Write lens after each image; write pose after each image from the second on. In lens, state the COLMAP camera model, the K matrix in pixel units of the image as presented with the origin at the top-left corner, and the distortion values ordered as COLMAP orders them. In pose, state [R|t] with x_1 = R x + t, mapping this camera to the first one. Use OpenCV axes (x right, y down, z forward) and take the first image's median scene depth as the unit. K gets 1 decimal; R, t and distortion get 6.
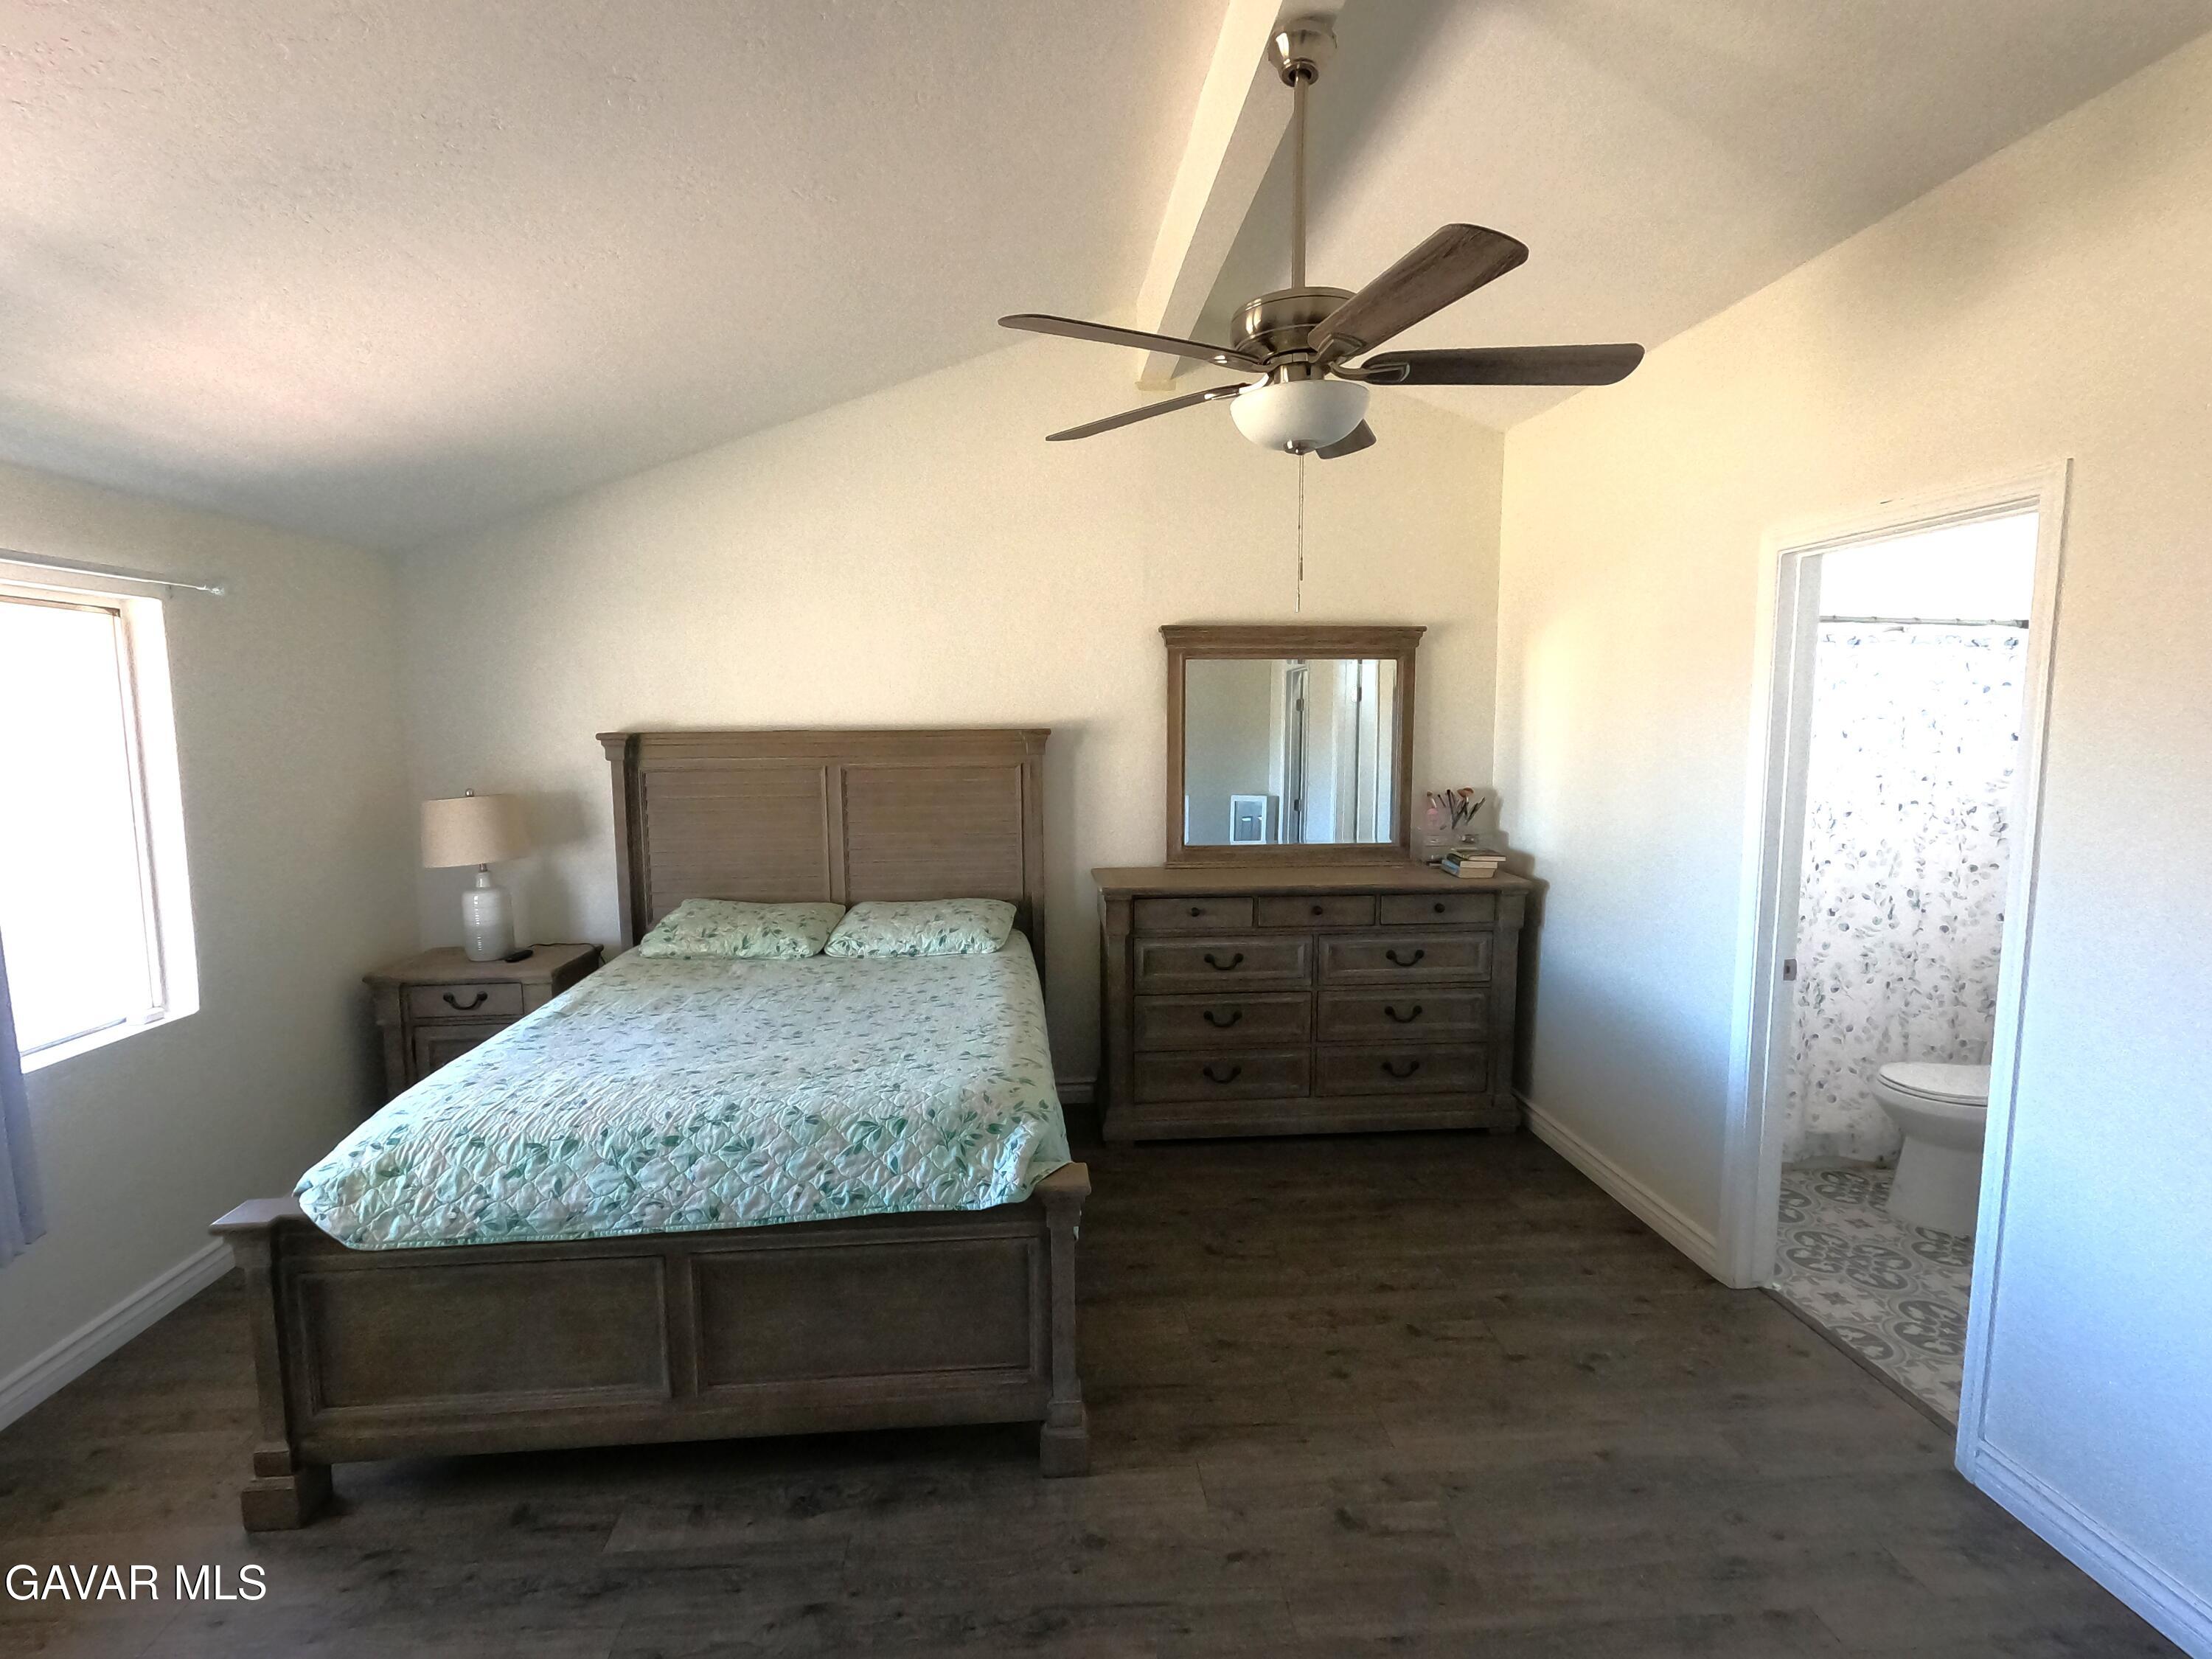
lens RADIAL K [[1059.3, 0, 1106.0], [0, 1059.3, 829.5], [0, 0, 1]] dist [0.001636, 0.000061]
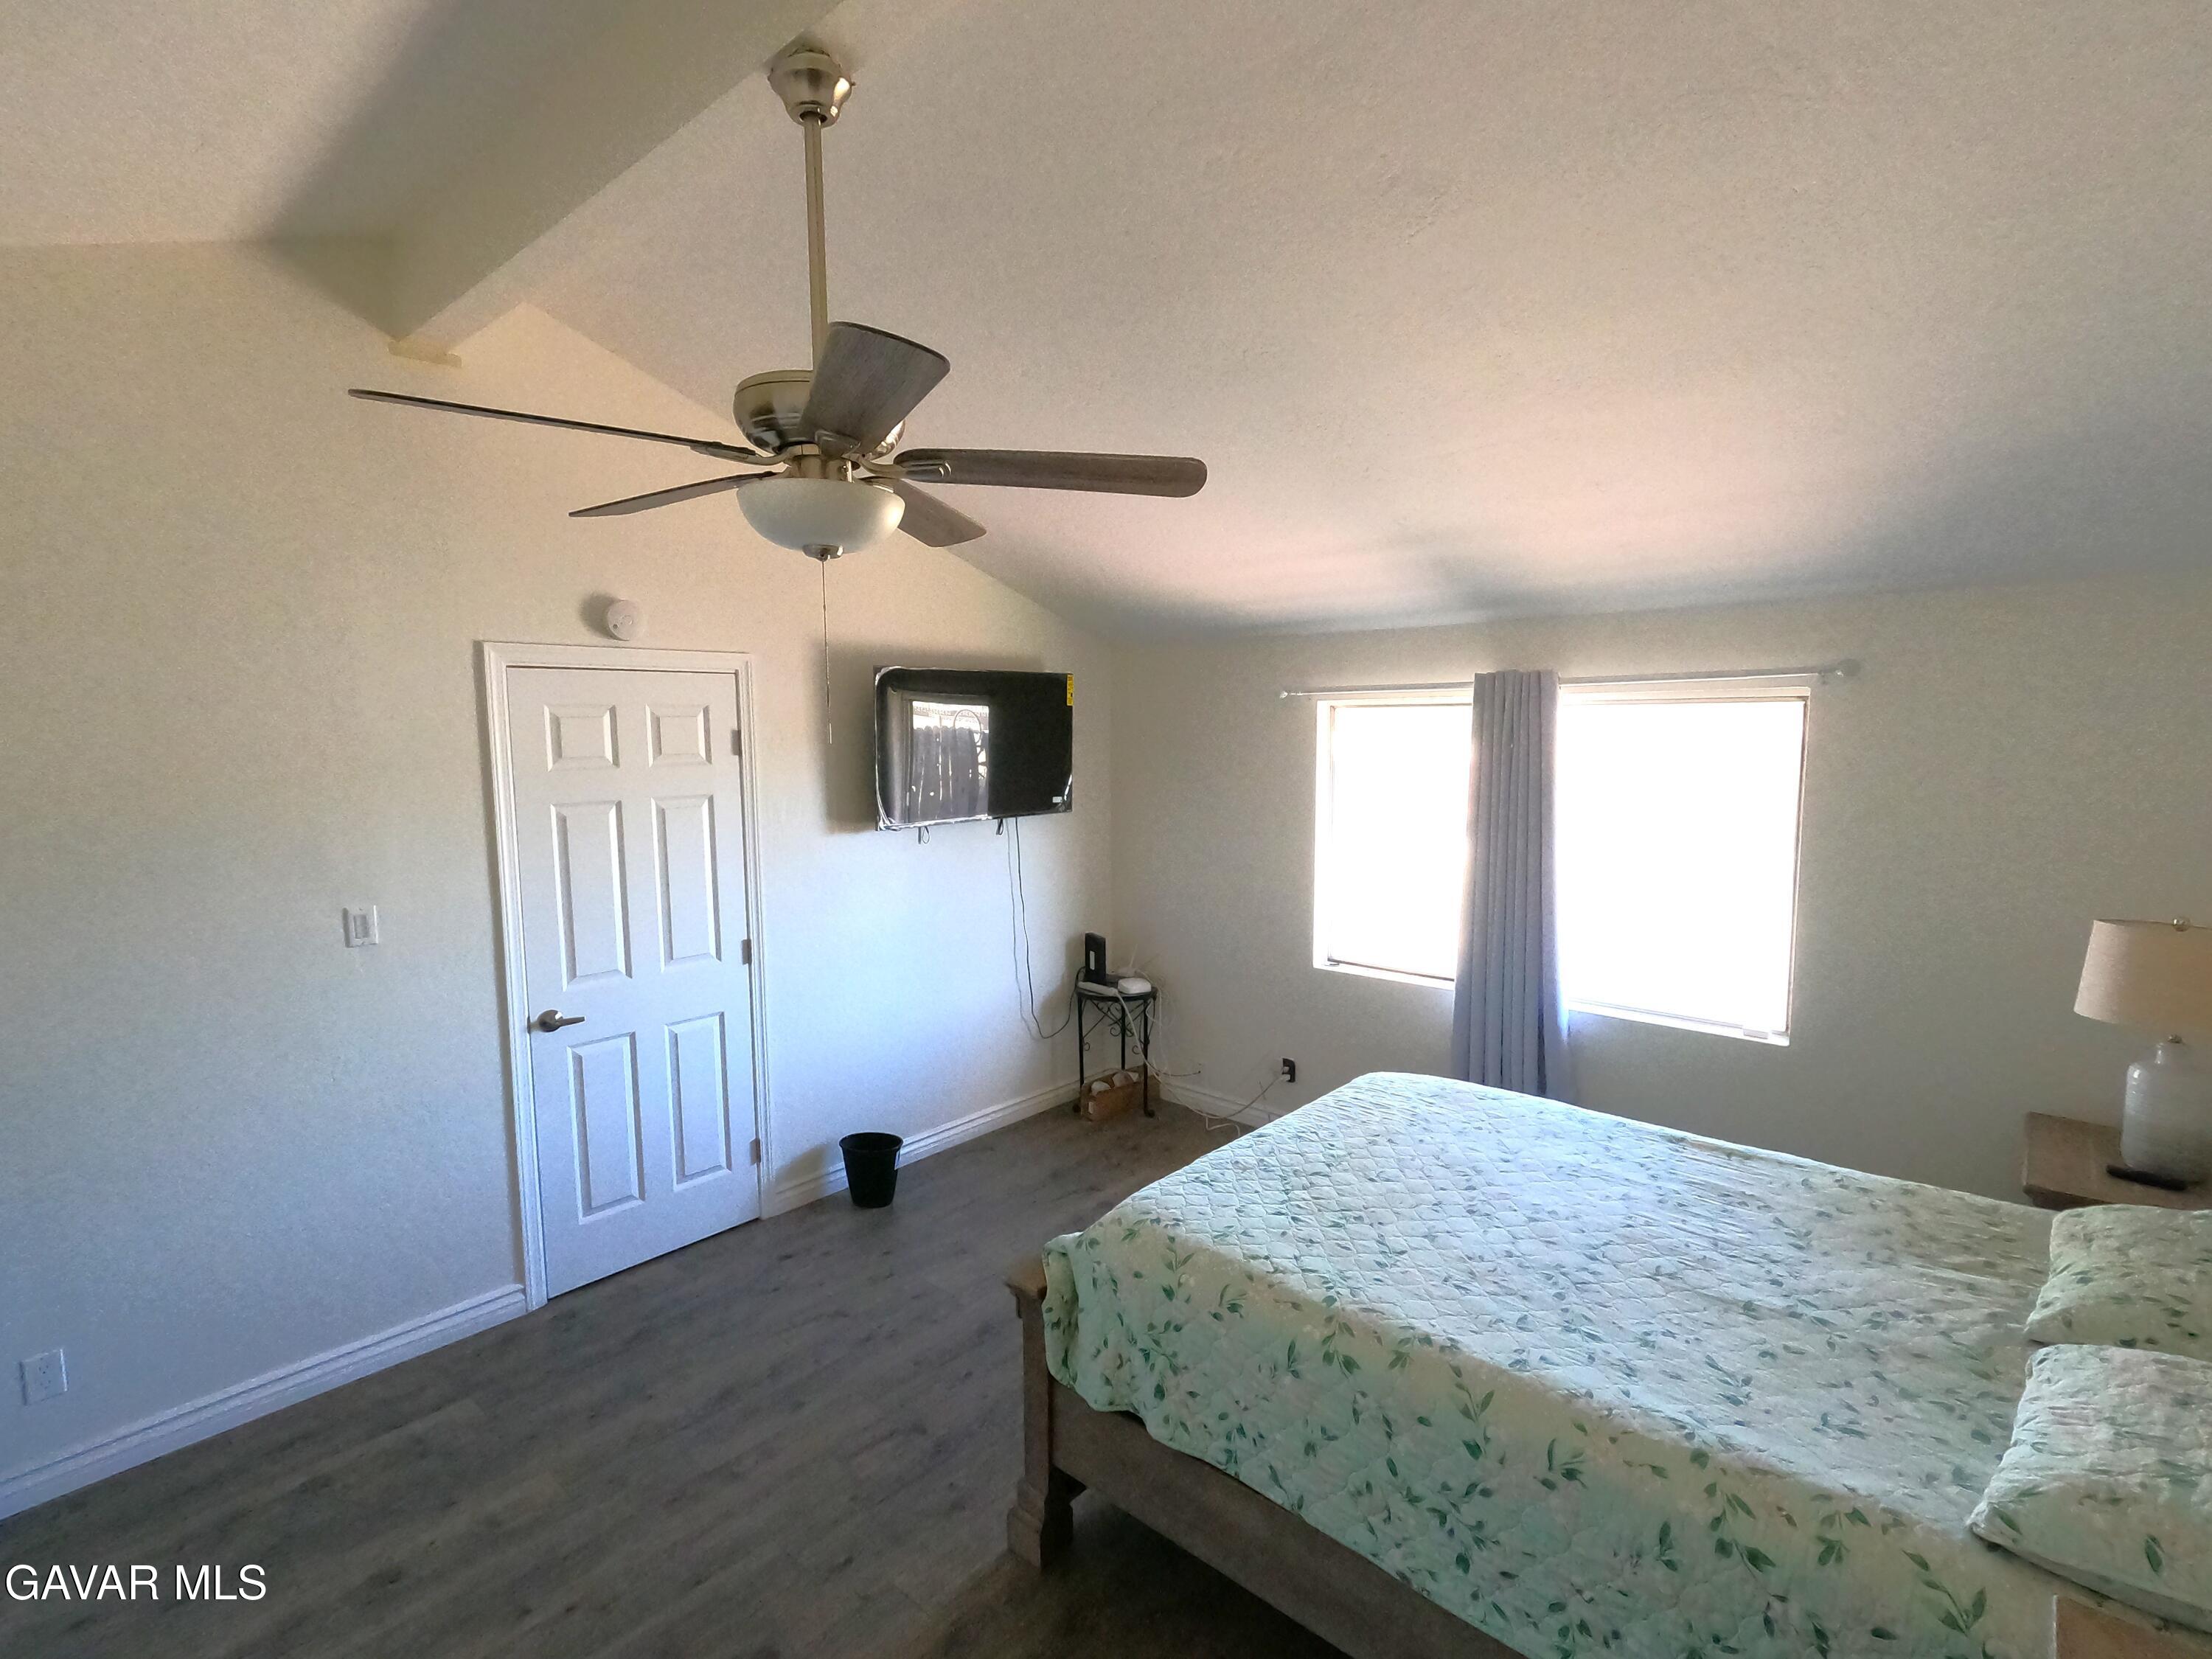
lens RADIAL K [[1059.3, 0, 1106.0], [0, 1059.3, 829.5], [0, 0, 1]] dist [0.001636, 0.000061]
pose [[-0.721401, 0.080768, -0.687791, 0.466073], [-0.065579, 0.980745, 0.183953, -0.234481], [0.689405, 0.177809, -0.702214, 1.339498]]
